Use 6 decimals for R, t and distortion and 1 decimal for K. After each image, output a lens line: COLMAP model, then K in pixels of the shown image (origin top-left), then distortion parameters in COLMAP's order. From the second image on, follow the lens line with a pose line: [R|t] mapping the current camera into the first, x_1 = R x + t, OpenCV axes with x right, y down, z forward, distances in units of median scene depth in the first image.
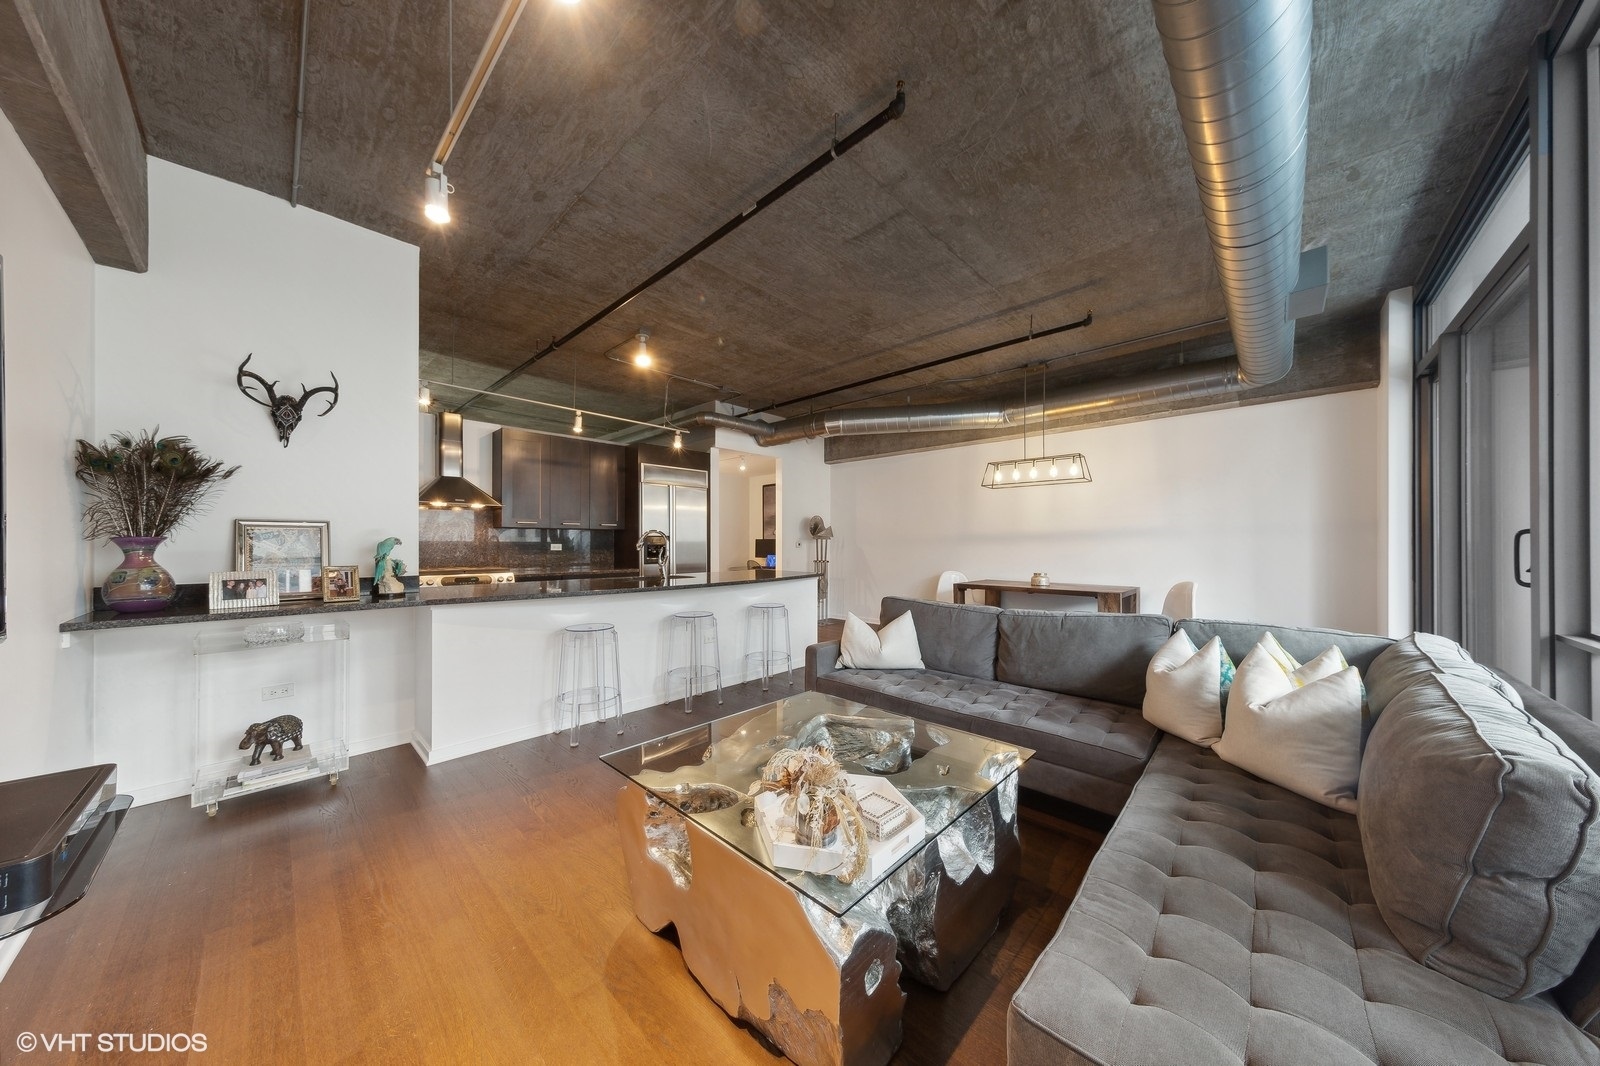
lens RADIAL K [[502.8, 0, 792.9], [0, 502.8, 541.6], [0, 0, 1]] dist [0.001443, 0.000005]
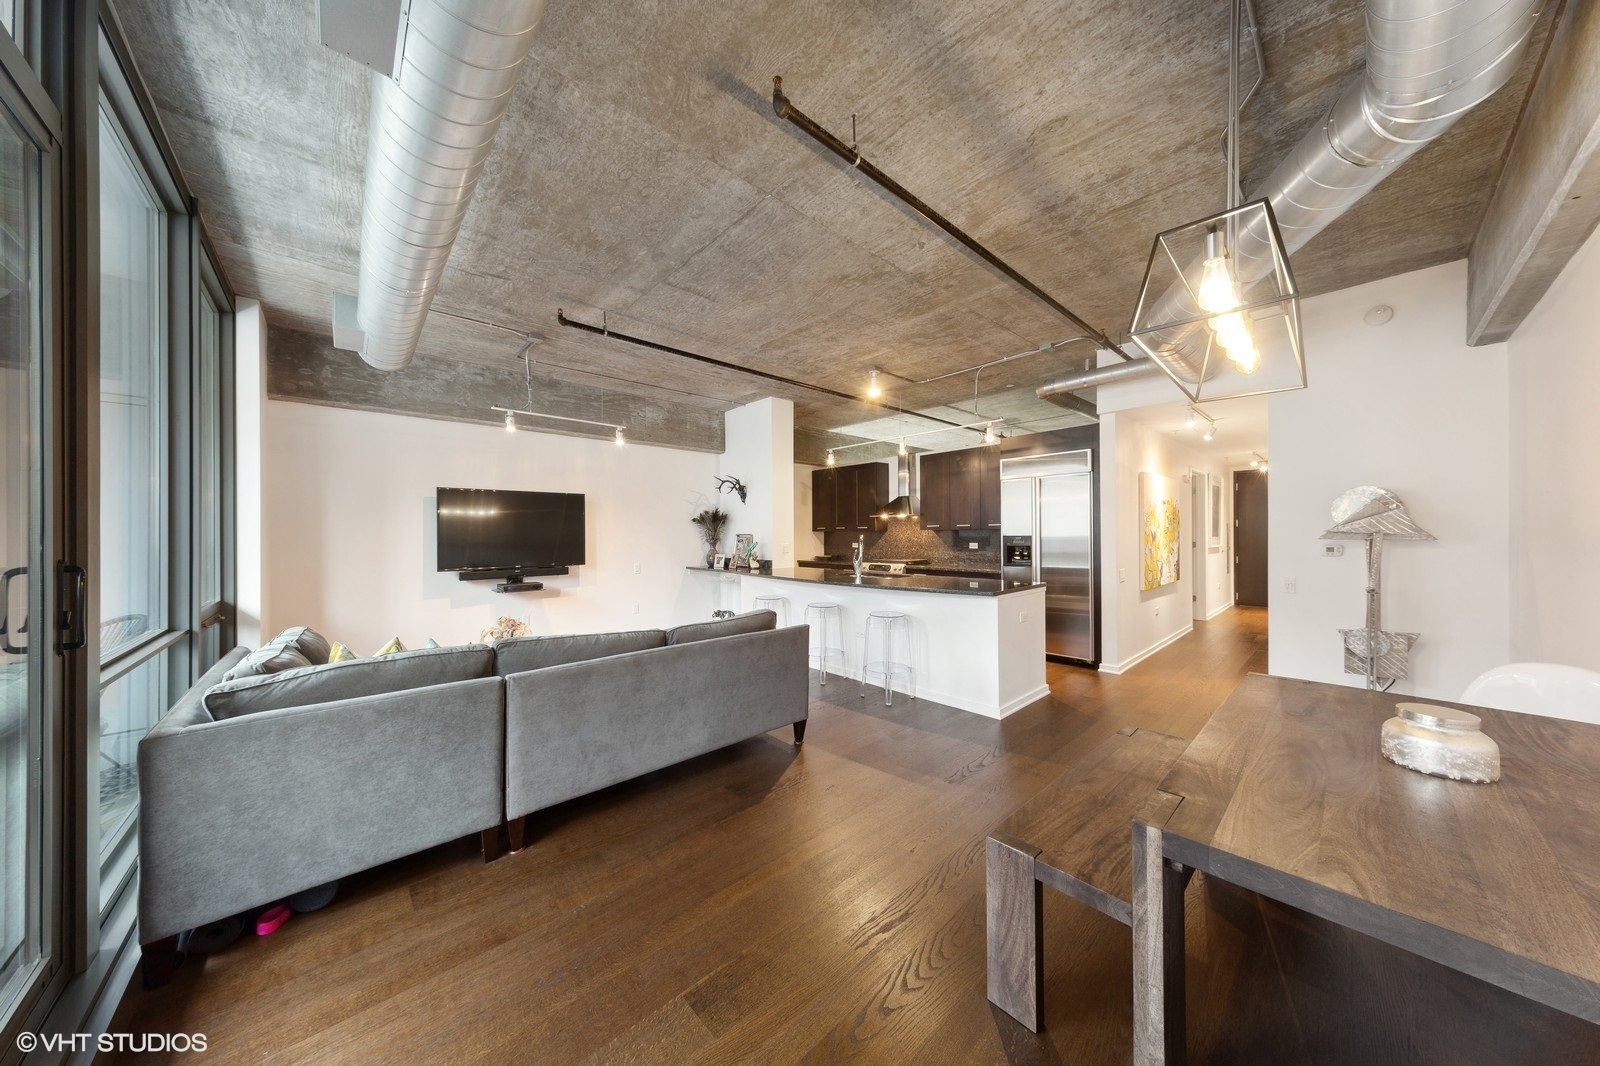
lens RADIAL K [[502.8, 0, 792.6], [0, 502.8, 533.5], [0, 0, 1]] dist [0.001443, 0.000005]
pose [[-0.080440, -0.000916, -0.996759, 1.073178], [0.011555, 0.999932, -0.001851, -0.028762], [0.996692, -0.011667, -0.080424, 1.062356]]
